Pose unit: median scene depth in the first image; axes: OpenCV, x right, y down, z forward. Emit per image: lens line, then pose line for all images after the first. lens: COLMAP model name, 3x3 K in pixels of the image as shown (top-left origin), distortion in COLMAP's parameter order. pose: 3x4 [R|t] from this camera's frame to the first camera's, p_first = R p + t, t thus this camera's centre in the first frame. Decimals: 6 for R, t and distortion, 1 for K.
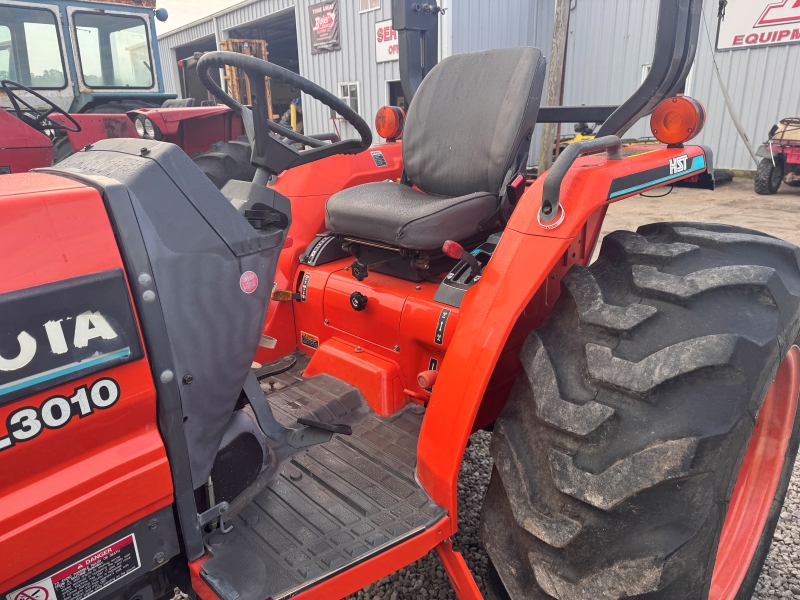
lens RADIAL K [[564.2, 0, 397.7], [0, 564.2, 294.7], [0, 0, 1]] dist [0.030579, -0.035708]
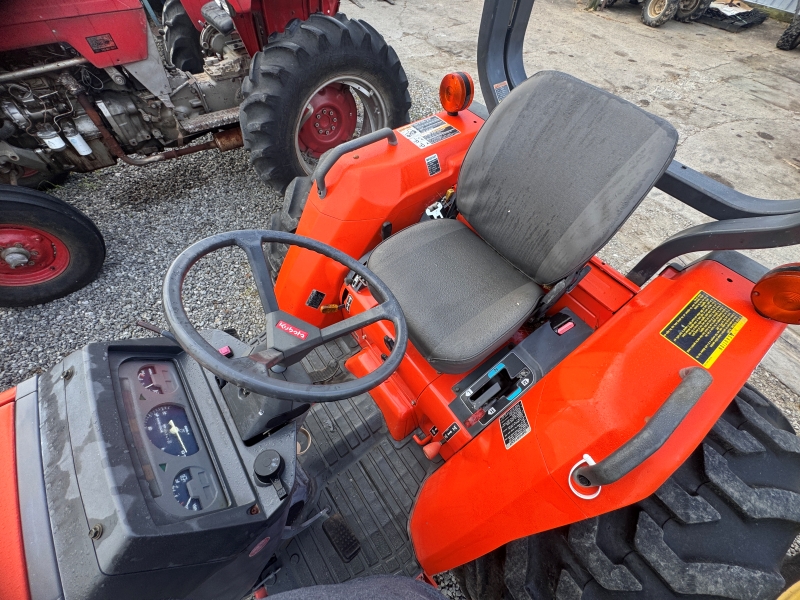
lens RADIAL K [[319.7, 0, 396.9], [0, 319.7, 301.1], [0, 0, 1]] dist [-0.007553, 0.000383]
pose [[0.985706, 0.162401, -0.044828, -0.041841], [-0.101949, 0.786812, 0.608714, -0.489497], [0.134127, -0.595443, 0.792122, 0.537011]]
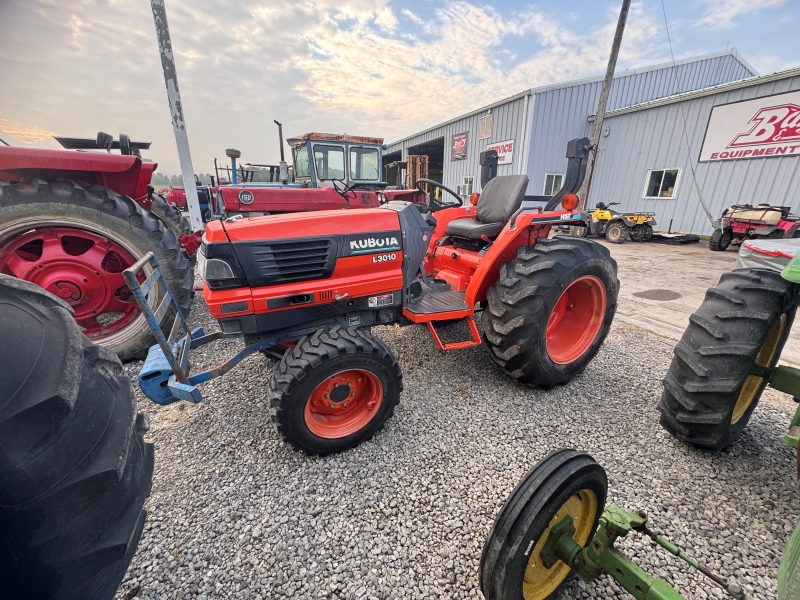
lens RADIAL K [[319.7, 0, 395.7], [0, 319.7, 297.4], [0, 0, 1]] dist [-0.007553, 0.000383]
pose [[0.956446, 0.115929, -0.267903, 0.119992], [-0.113356, 0.993237, 0.025108, 0.230405], [0.269002, 0.006354, 0.963119, -0.778178]]
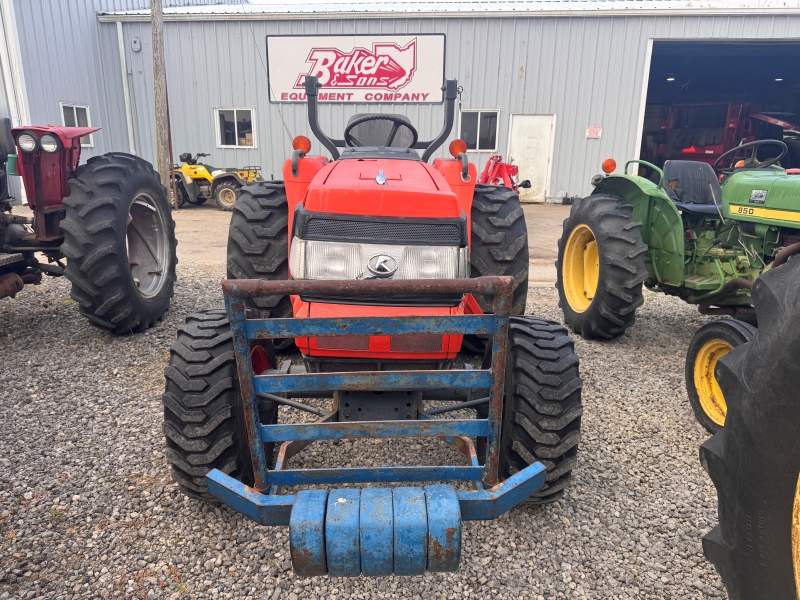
lens RADIAL K [[564.2, 0, 400.5], [0, 564.2, 302.2], [0, 0, 1]] dist [0.030579, -0.035708]
pose [[0.684440, -0.159369, 0.711437, -1.639867], [0.193353, 0.980552, 0.033637, 0.254437], [-0.702962, 0.114536, 0.701944, -0.541834]]
